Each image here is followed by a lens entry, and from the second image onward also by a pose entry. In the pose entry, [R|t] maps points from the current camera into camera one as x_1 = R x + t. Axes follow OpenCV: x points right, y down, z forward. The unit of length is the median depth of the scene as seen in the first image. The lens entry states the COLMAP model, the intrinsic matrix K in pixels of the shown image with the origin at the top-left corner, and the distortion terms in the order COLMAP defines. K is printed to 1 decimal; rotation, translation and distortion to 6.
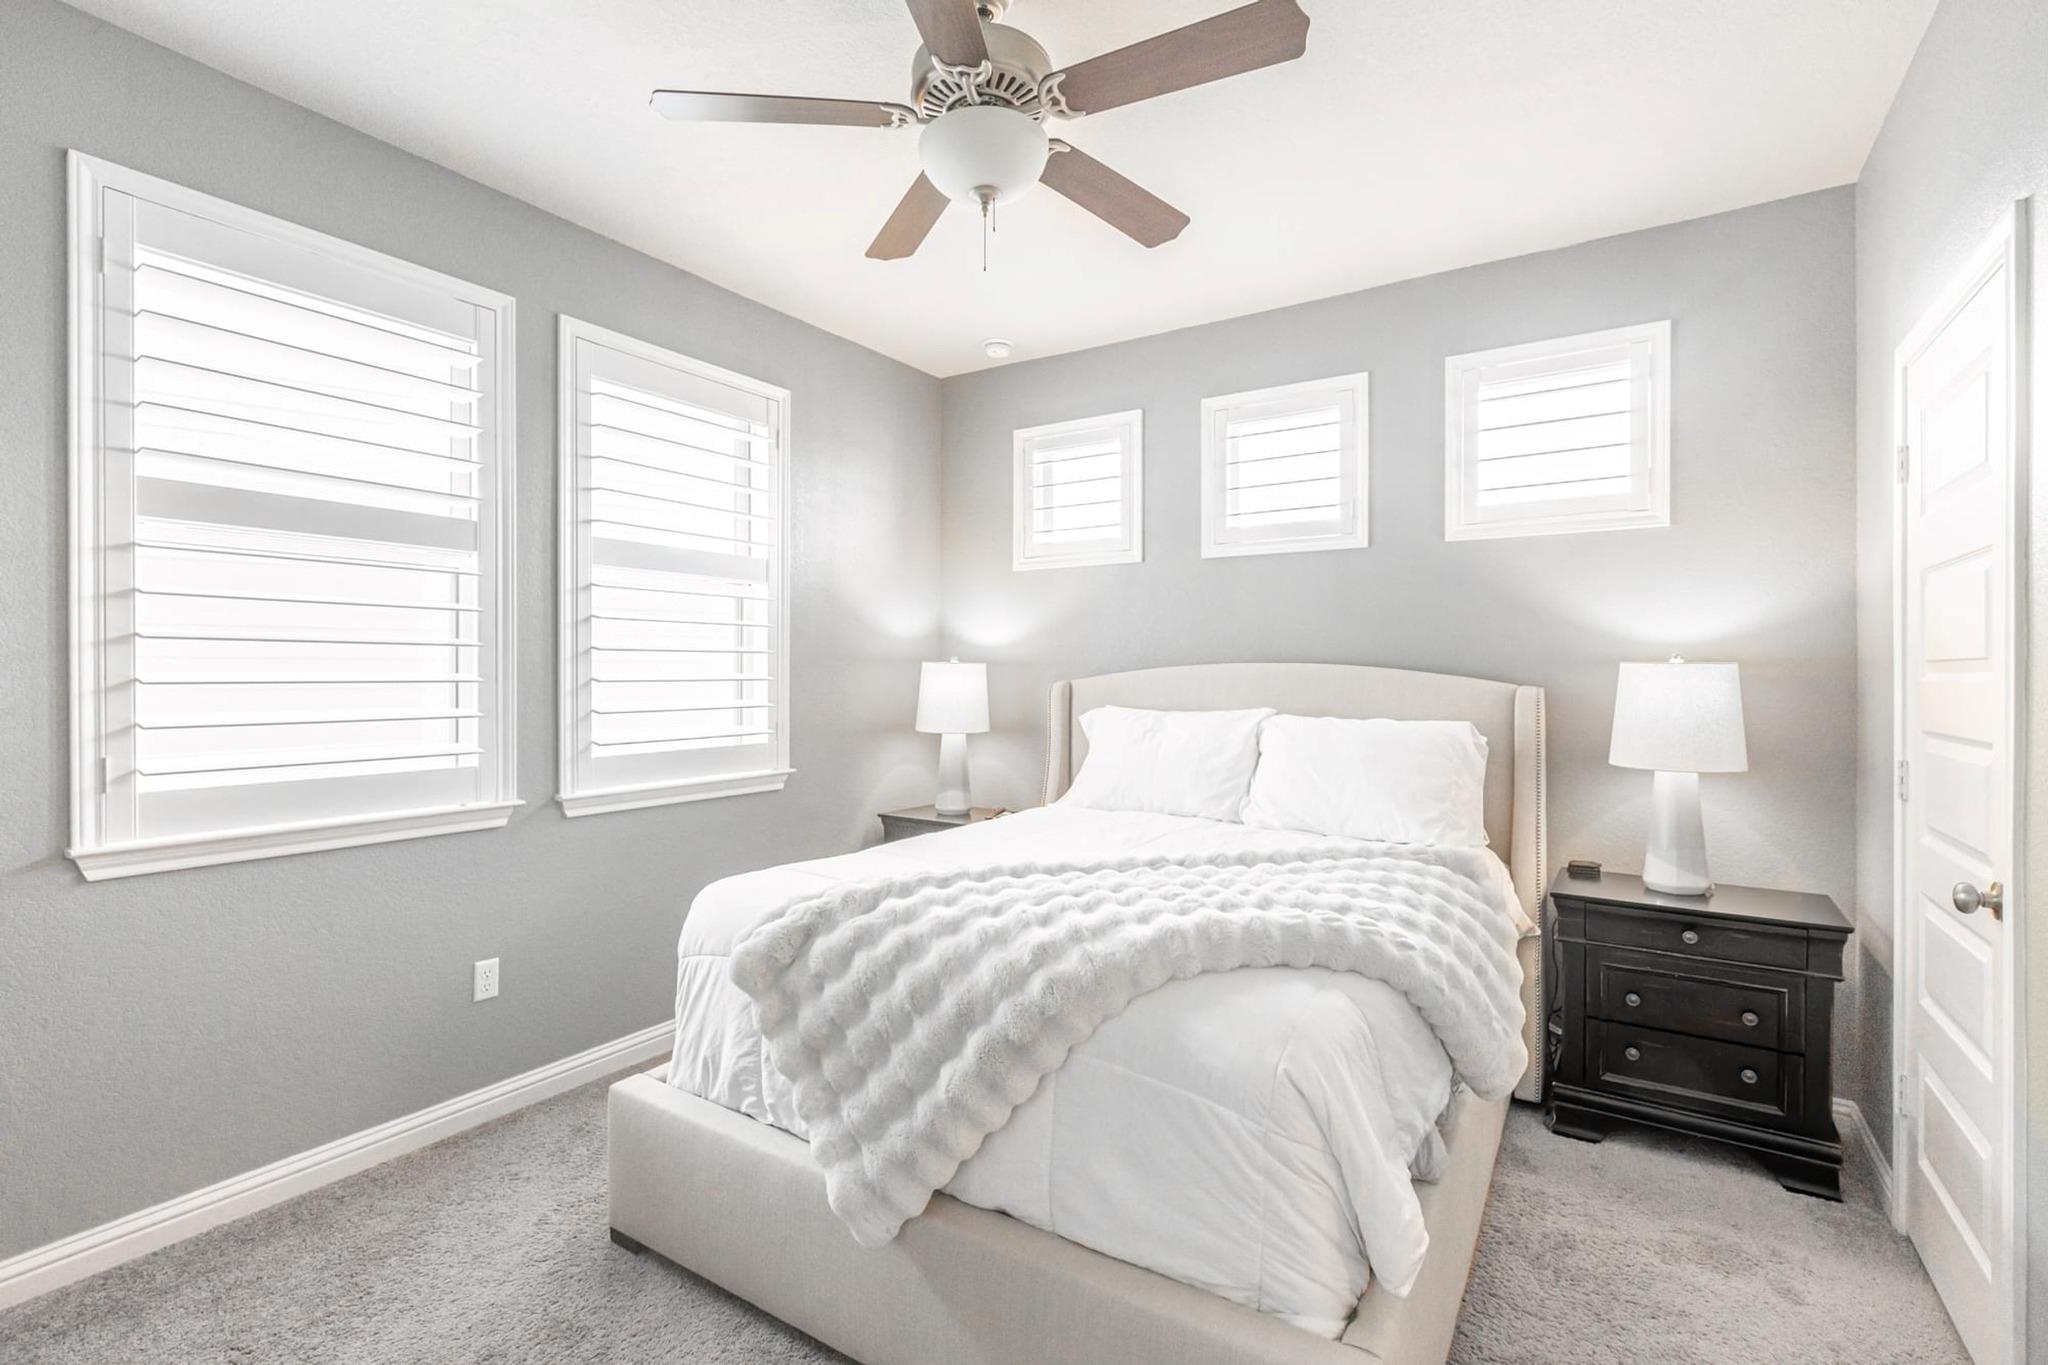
lens RADIAL K [[924.3, 0, 1032.9], [0, 924.3, 682.9], [0, 0, 1]] dist [-0.000493, -0.001355]
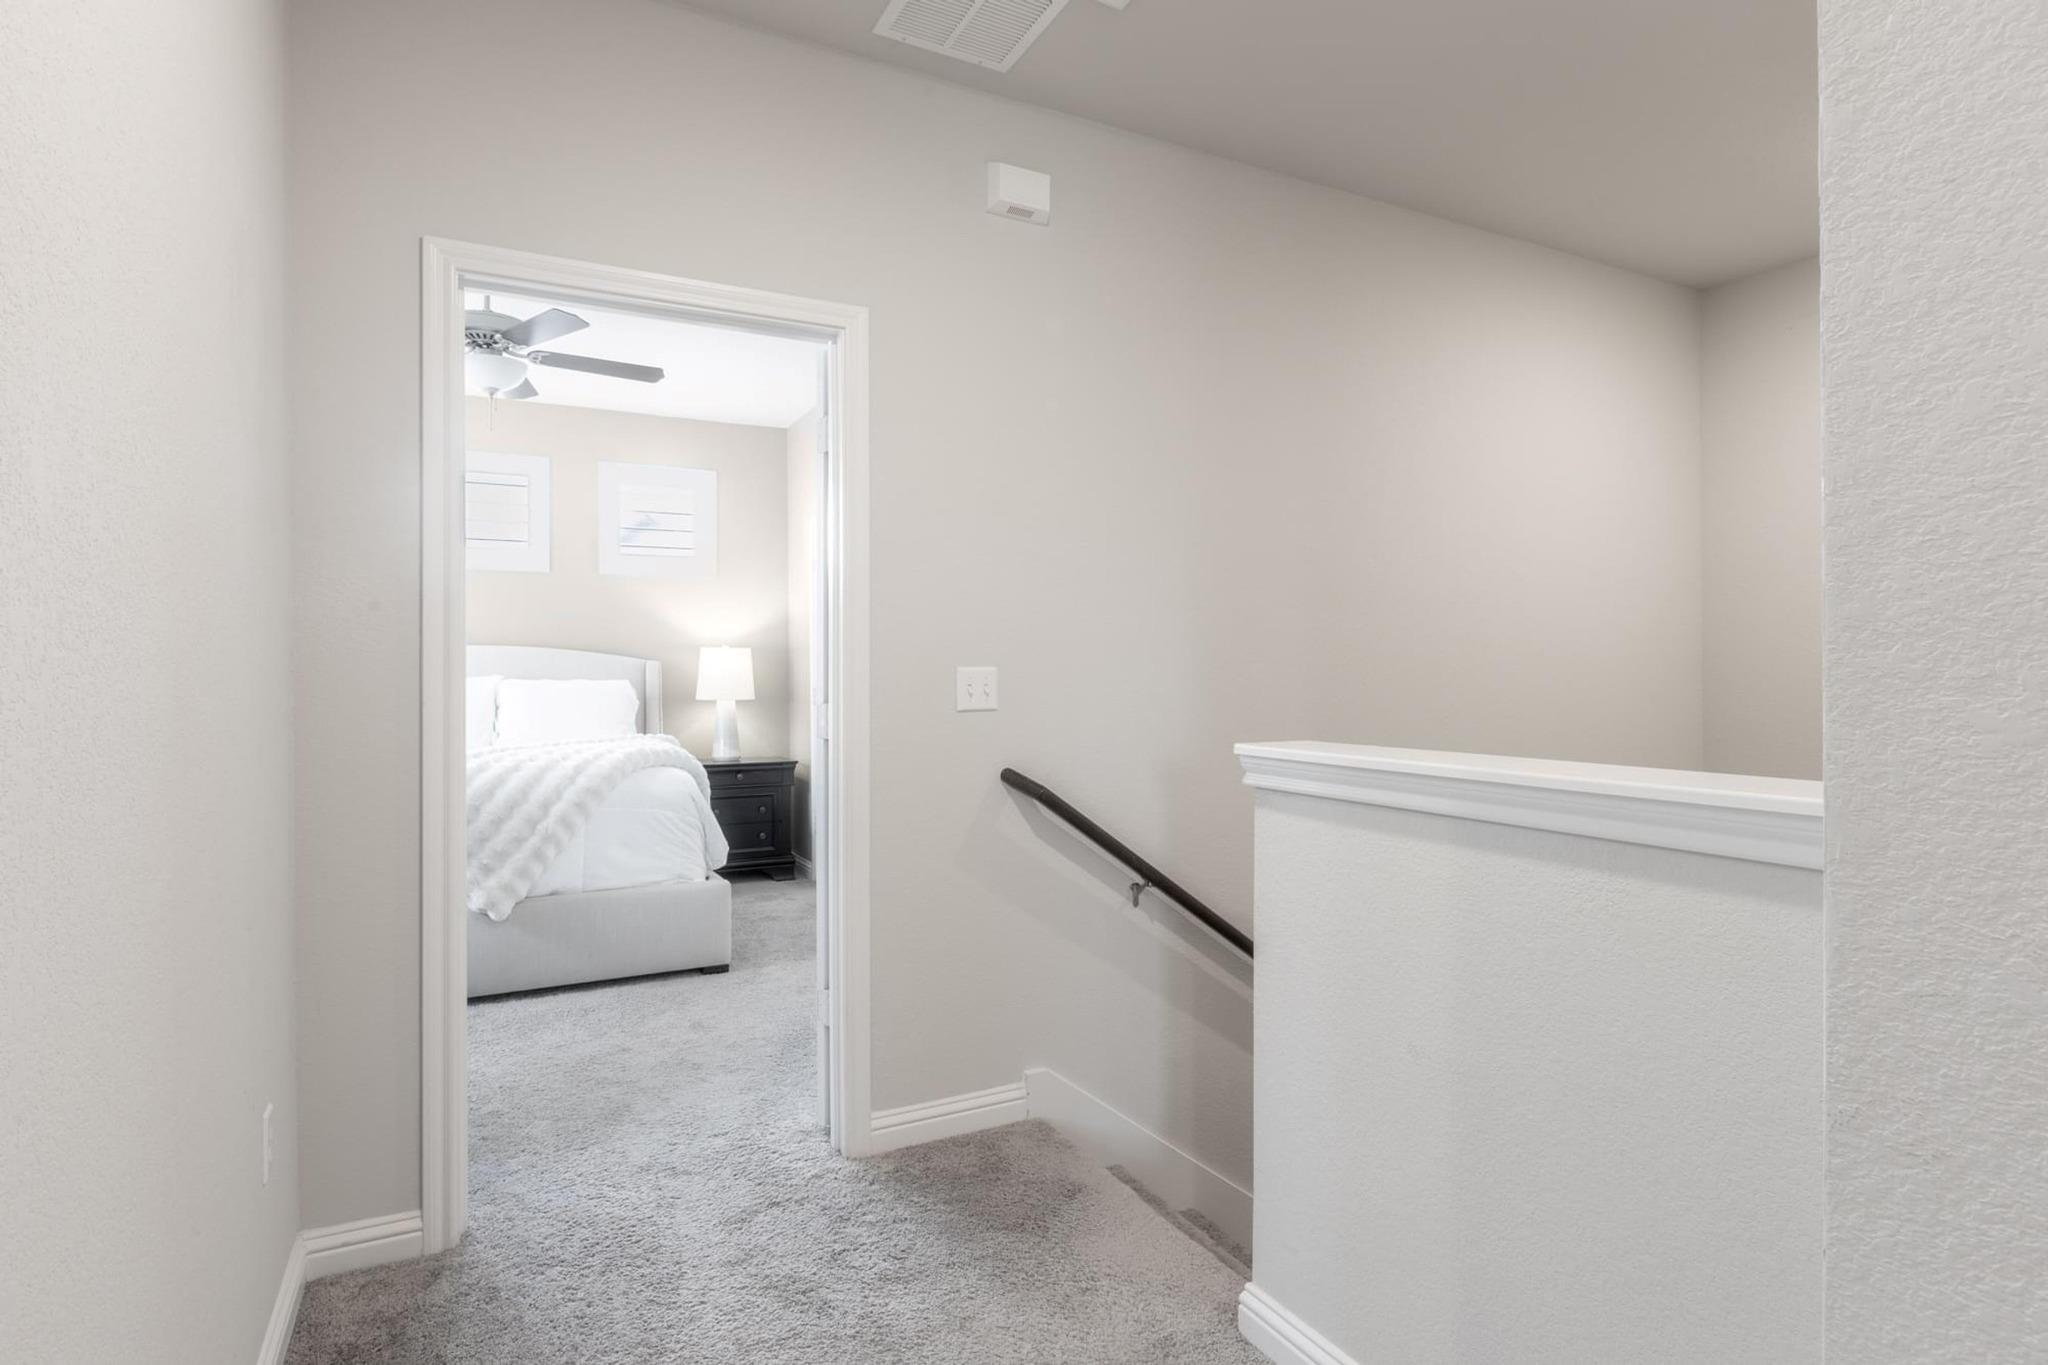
lens RADIAL K [[983.3, 0, 1023.9], [0, 983.3, 675.5], [0, 0, 1]] dist [-0.001965, -0.002395]
pose [[0.494888, -0.014069, 0.868843, -0.853684], [0.016540, 0.999840, 0.006769, 0.036427], [-0.868799, 0.011021, 0.495042, -0.634968]]
